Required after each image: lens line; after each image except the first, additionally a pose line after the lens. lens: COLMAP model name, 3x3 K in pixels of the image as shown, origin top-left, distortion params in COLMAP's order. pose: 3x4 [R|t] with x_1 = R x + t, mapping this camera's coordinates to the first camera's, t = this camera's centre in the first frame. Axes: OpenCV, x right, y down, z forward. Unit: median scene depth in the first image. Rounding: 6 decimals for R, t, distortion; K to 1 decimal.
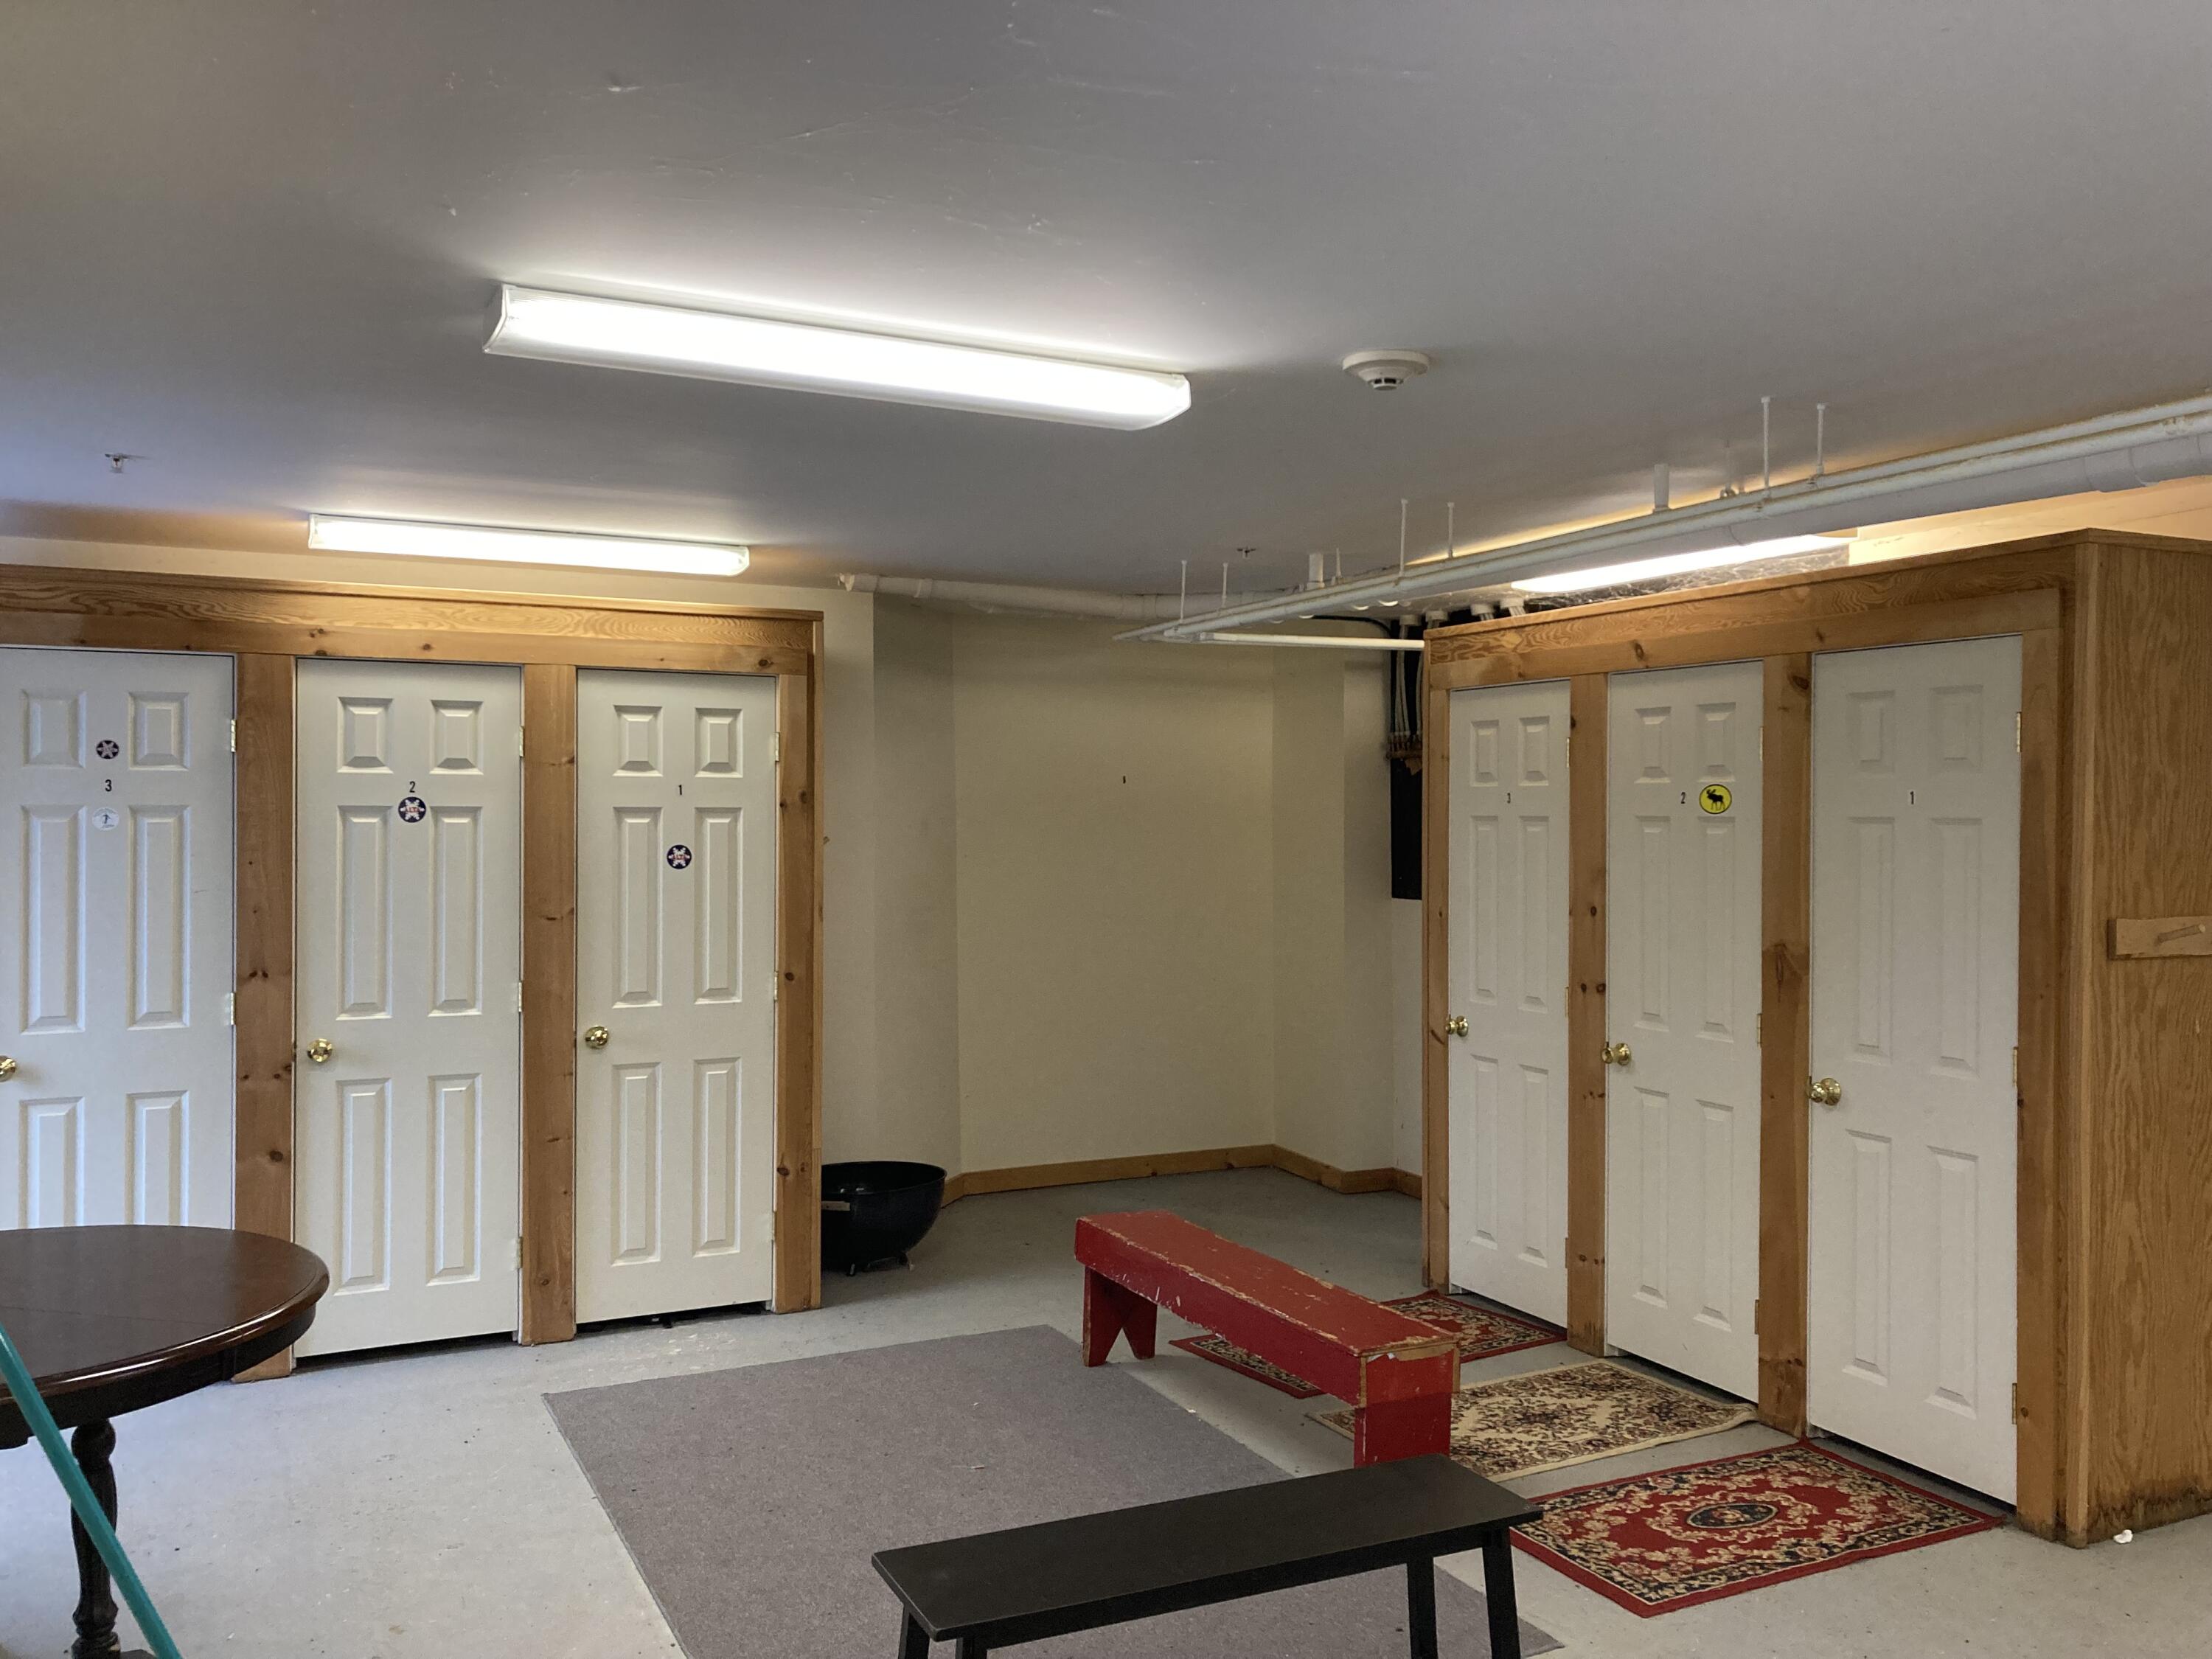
lens RADIAL K [[1786.8, 0, 1101.9], [0, 1786.8, 821.3], [0, 0, 1]] dist [0.017492, -0.000093]
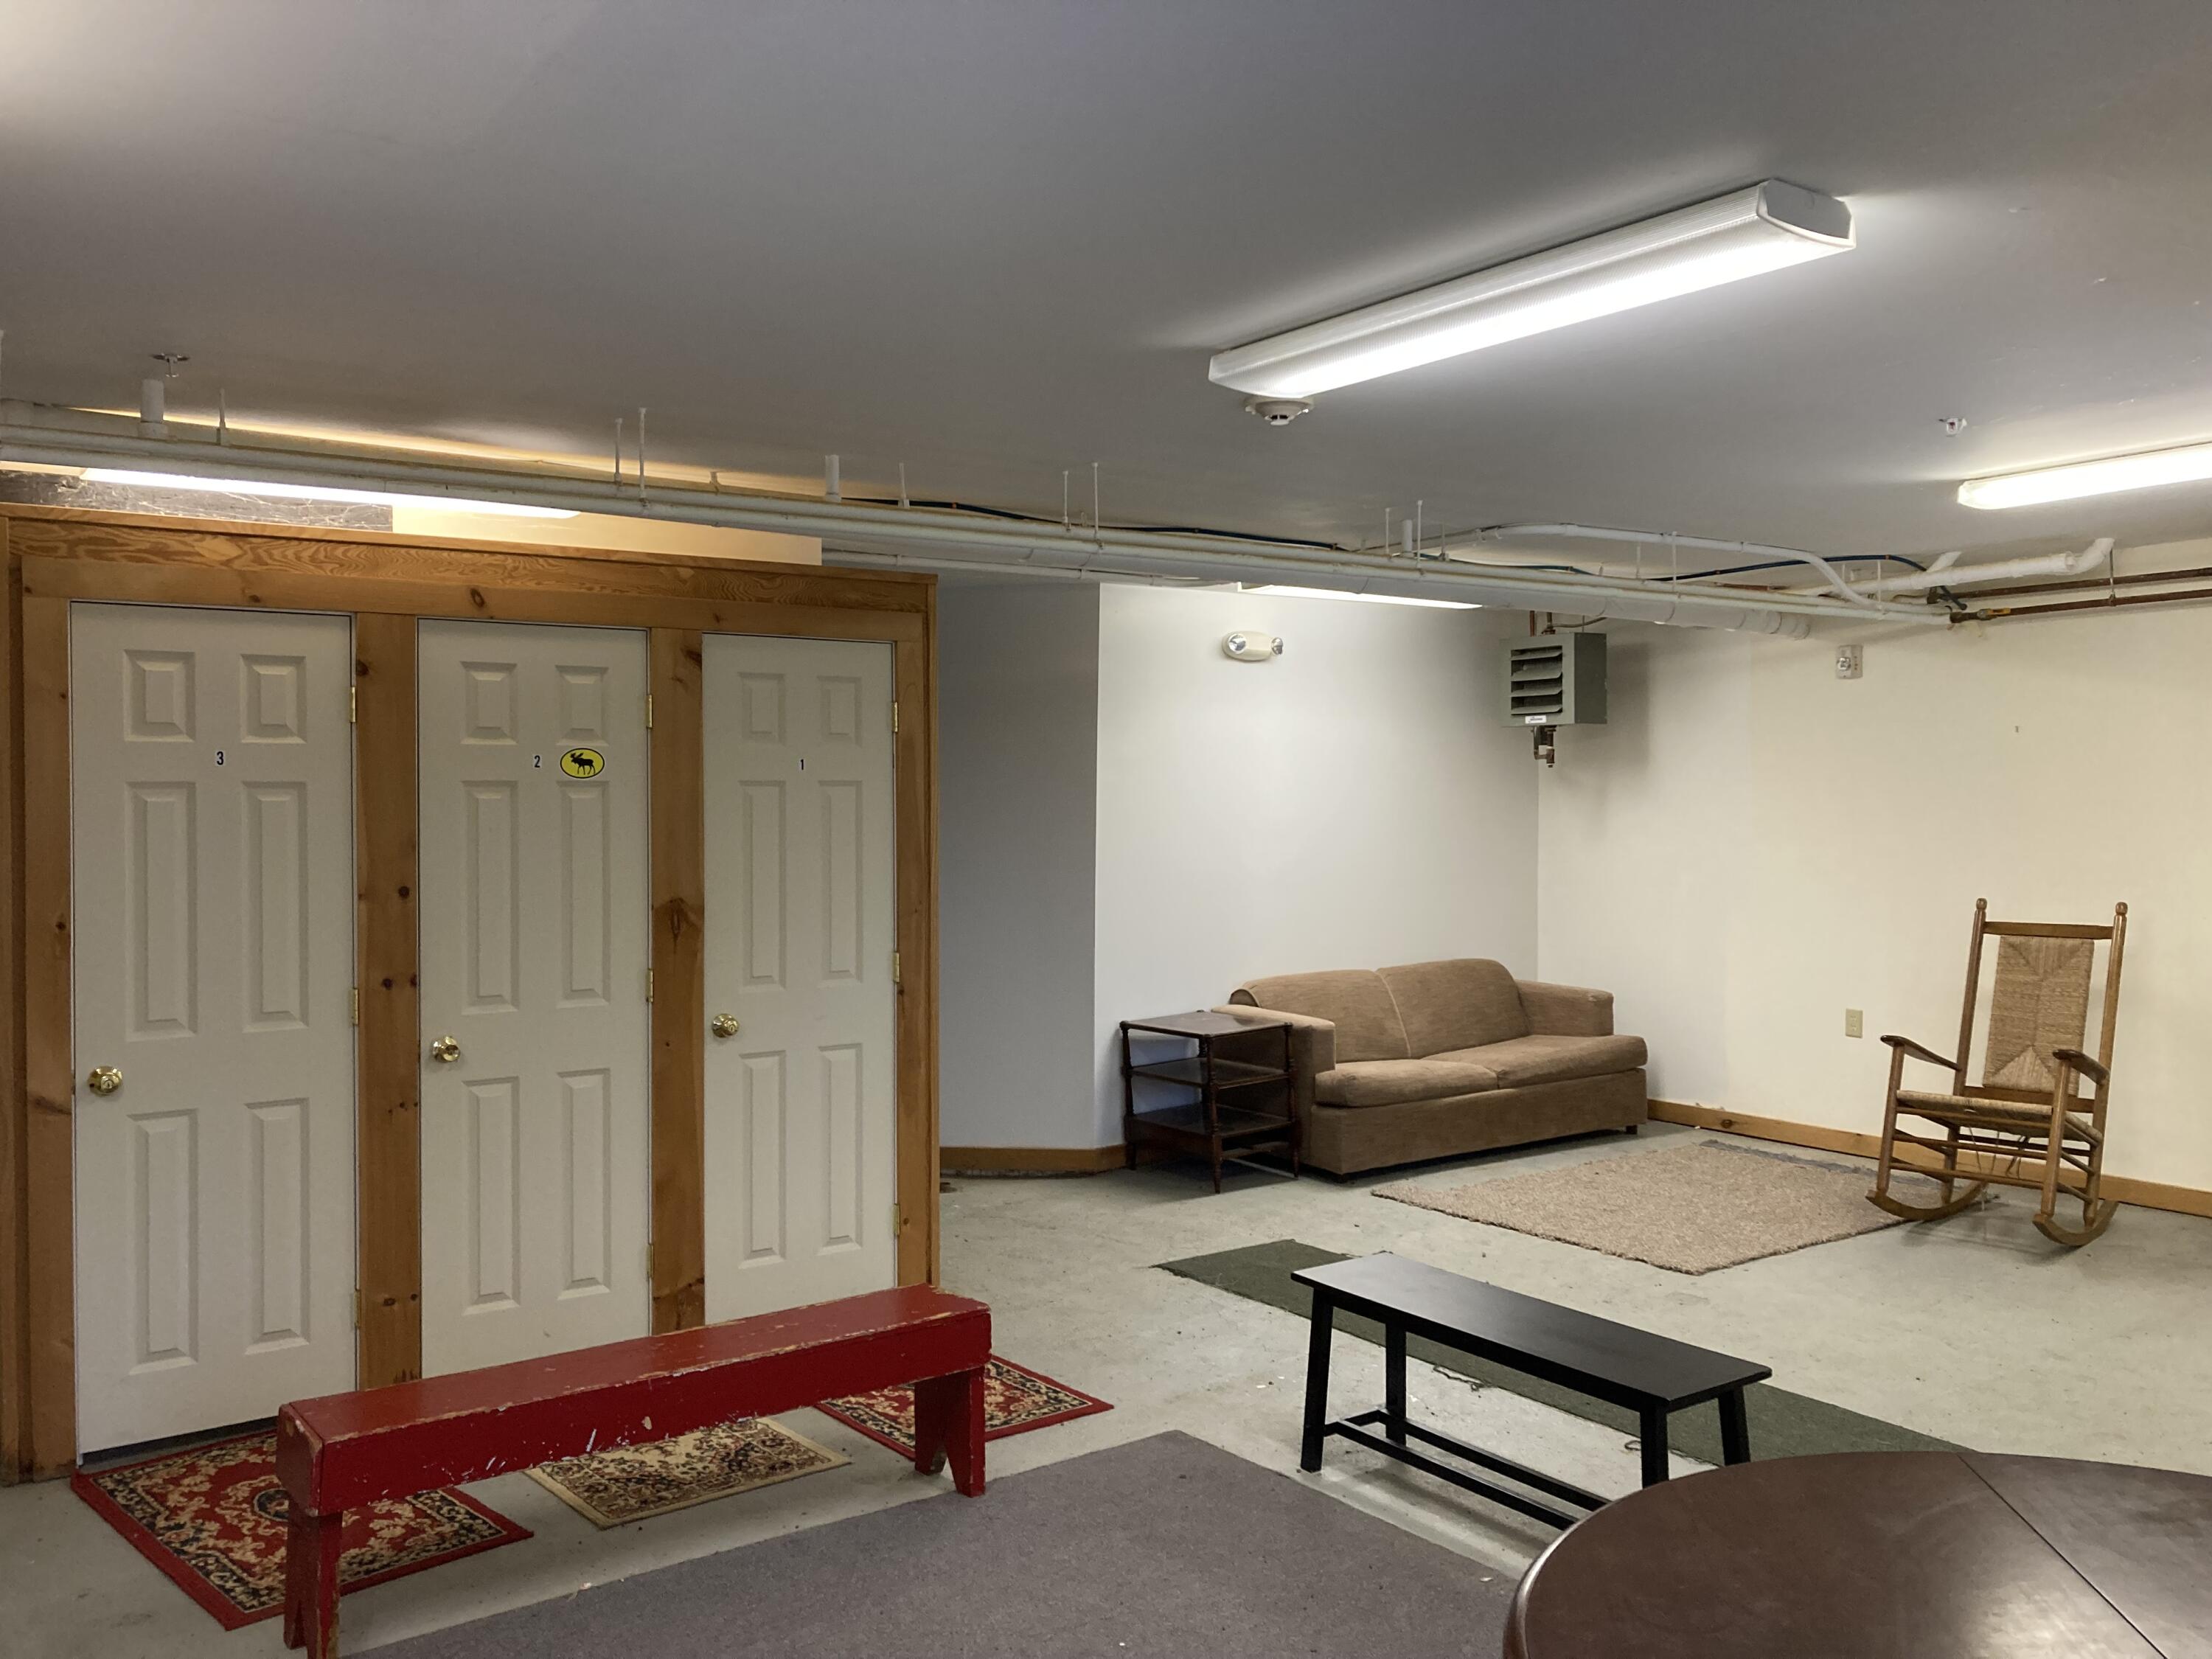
lens RADIAL K [[1786.8, 0, 1099.8], [0, 1786.8, 822.4], [0, 0, 1]] dist [0.017492, -0.000093]
pose [[-0.166587, -0.012575, 0.985947, -0.699764], [0.013552, 0.999795, 0.015041, 0.009666], [-0.985934, 0.015867, -0.166383, 0.908997]]
